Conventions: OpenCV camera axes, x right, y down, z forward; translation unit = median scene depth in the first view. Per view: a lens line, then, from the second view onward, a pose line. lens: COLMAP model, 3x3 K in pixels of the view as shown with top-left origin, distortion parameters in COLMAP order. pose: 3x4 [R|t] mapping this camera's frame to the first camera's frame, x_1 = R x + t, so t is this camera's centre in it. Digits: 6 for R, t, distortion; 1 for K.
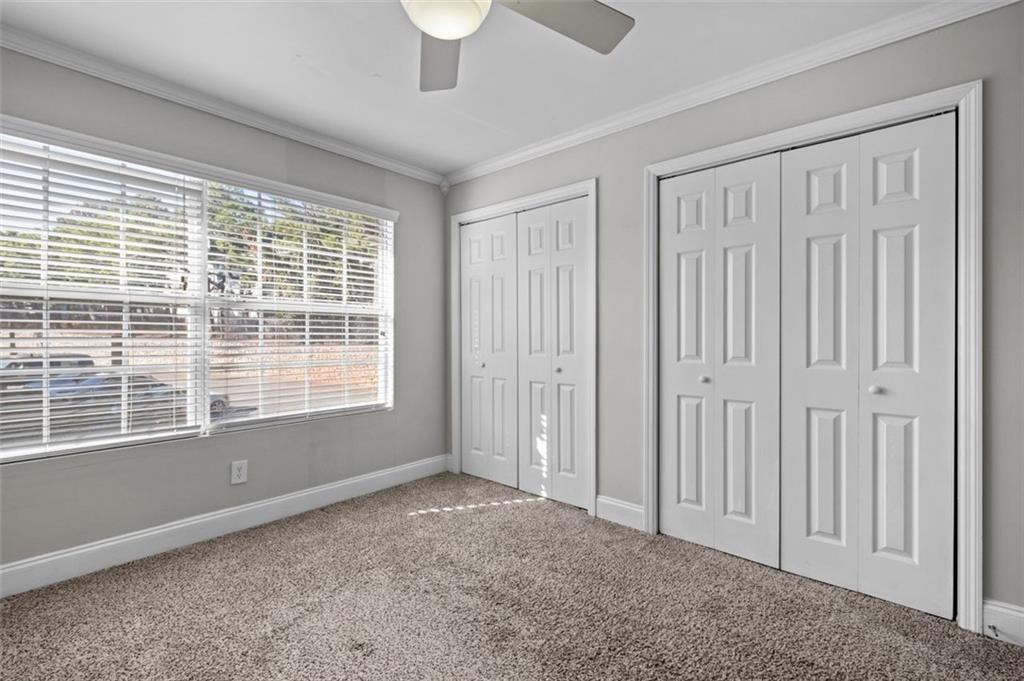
lens RADIAL K [[452.1, 0, 520.7], [0, 452.1, 340.8], [0, 0, 1]] dist [0.001775, -0.003082]
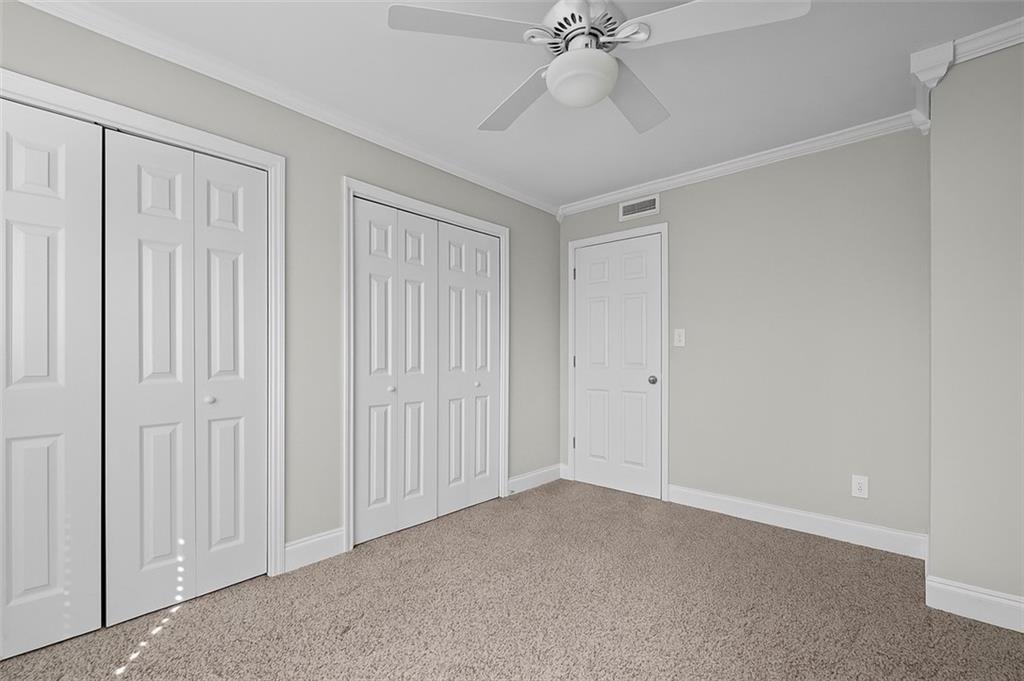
lens RADIAL K [[452.1, 0, 520.8], [0, 452.1, 343.4], [0, 0, 1]] dist [0.001775, -0.003082]
pose [[0.016519, 0.008229, 0.999830, -0.299280], [0.007760, 0.999935, -0.008358, -0.006555], [-0.999833, 0.007897, 0.016454, 0.262908]]
